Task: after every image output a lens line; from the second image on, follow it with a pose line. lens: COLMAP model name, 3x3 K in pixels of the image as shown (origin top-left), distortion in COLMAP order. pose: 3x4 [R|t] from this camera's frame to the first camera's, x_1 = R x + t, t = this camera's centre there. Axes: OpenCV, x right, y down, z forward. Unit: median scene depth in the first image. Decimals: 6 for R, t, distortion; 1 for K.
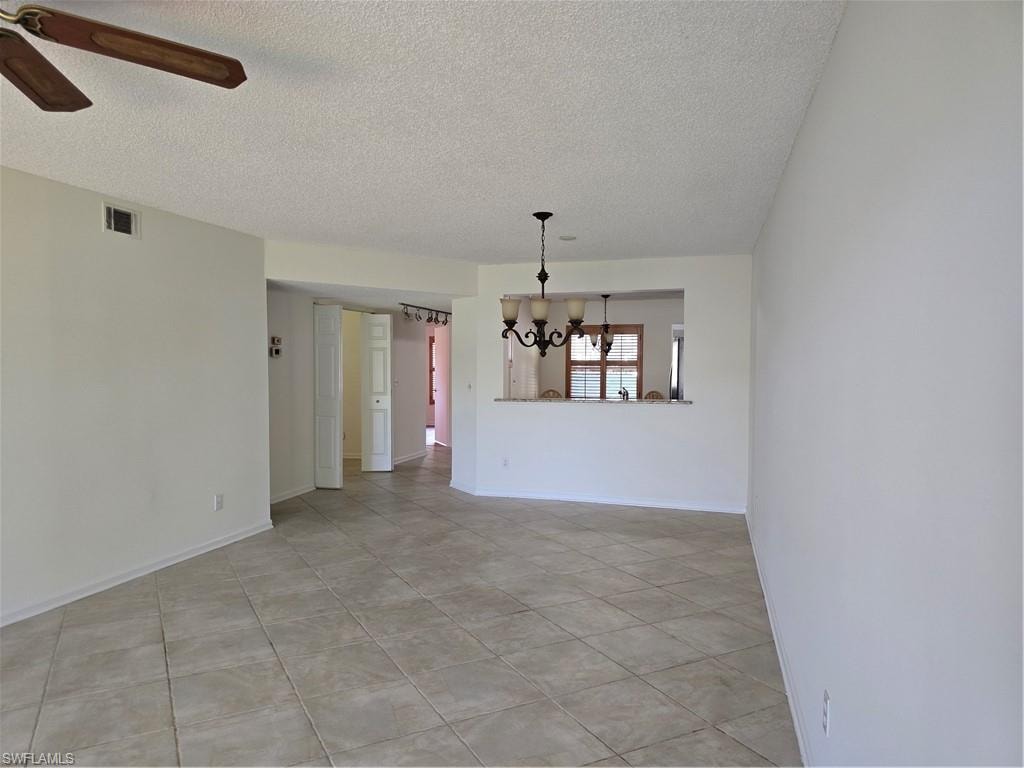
lens RADIAL K [[692.4, 0, 507.6], [0, 692.4, 381.0], [0, 0, 1]] dist [0.053738, -0.048466]
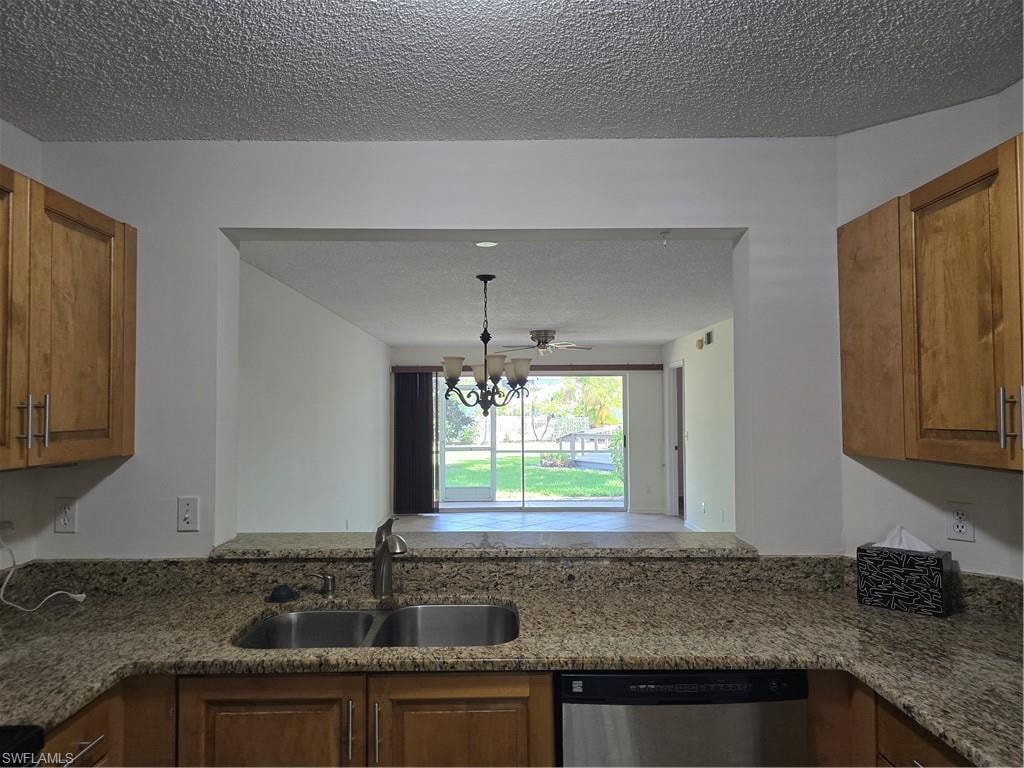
lens RADIAL K [[692.4, 0, 507.6], [0, 692.4, 381.0], [0, 0, 1]] dist [0.053738, -0.048466]
pose [[-0.951329, -0.009019, -0.308046, 0.330388], [-0.004390, 0.999867, -0.015716, -0.071276], [0.308147, -0.013599, -0.951242, 1.967812]]
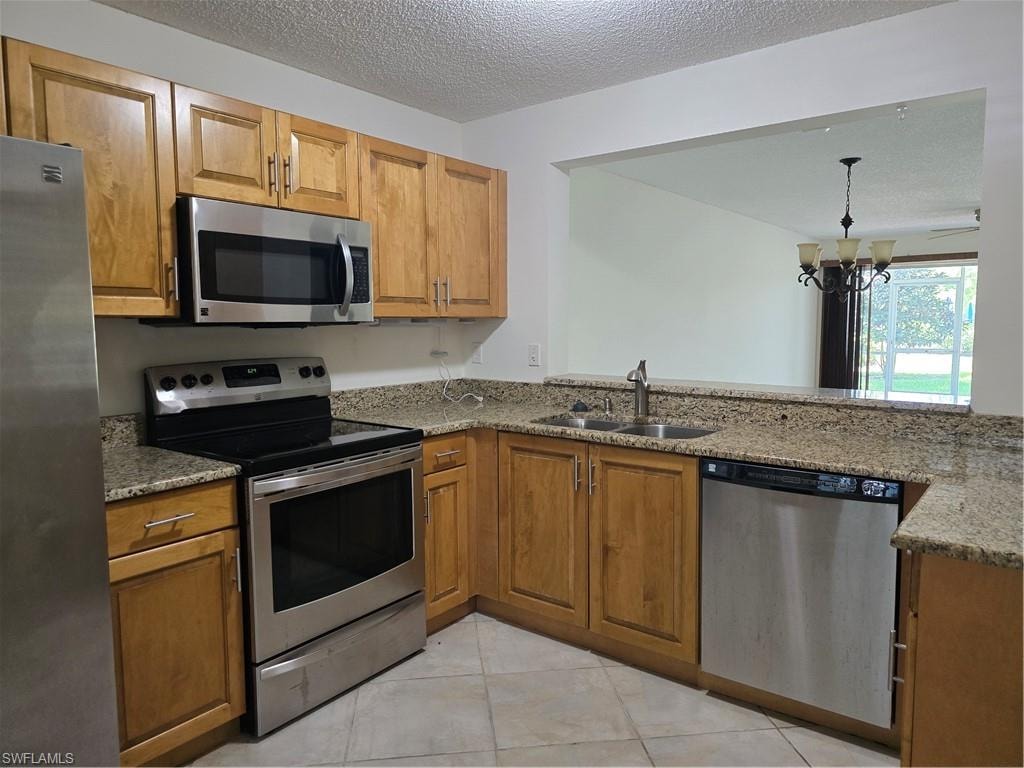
lens RADIAL K [[692.4, 0, 507.6], [0, 692.4, 381.0], [0, 0, 1]] dist [0.053738, -0.048466]
pose [[-0.934466, -0.028669, 0.354896, 0.144660], [0.013117, 0.993305, 0.114776, -0.043780], [-0.355811, 0.111910, -0.927833, 2.155532]]
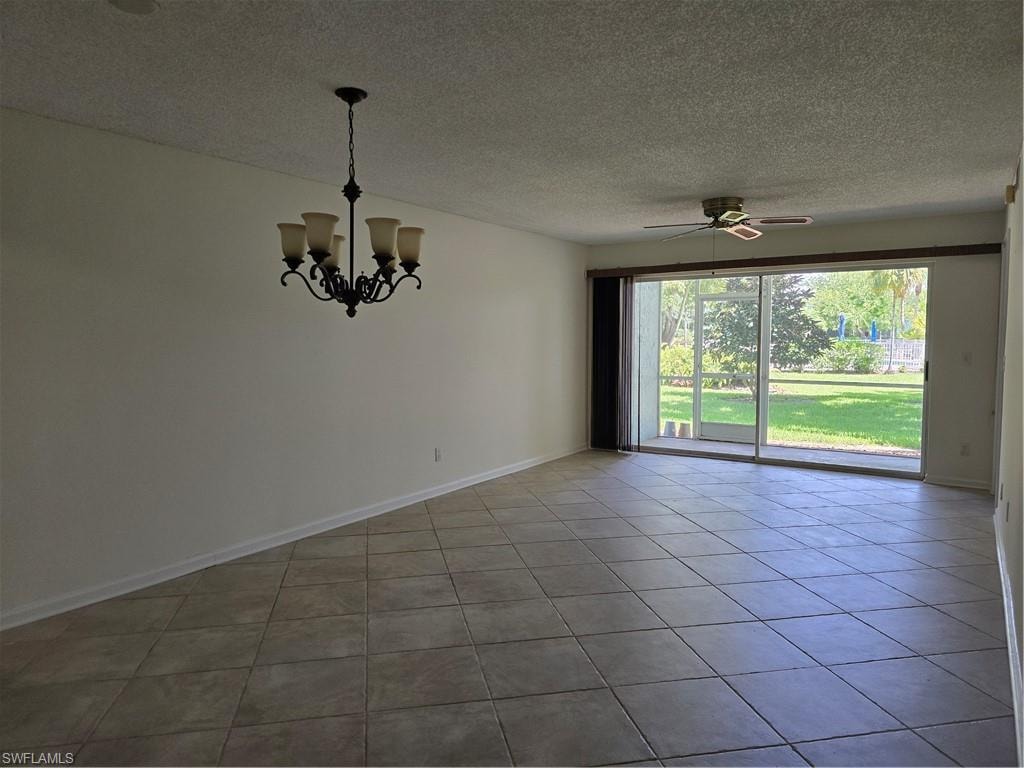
lens RADIAL K [[692.4, 0, 507.6], [0, 692.4, 381.0], [0, 0, 1]] dist [0.053738, -0.048466]
pose [[-0.957524, -0.017963, 0.287793, -0.275934], [0.008622, 0.995828, 0.090845, -0.033407], [-0.288224, 0.089468, -0.953374, 1.590756]]
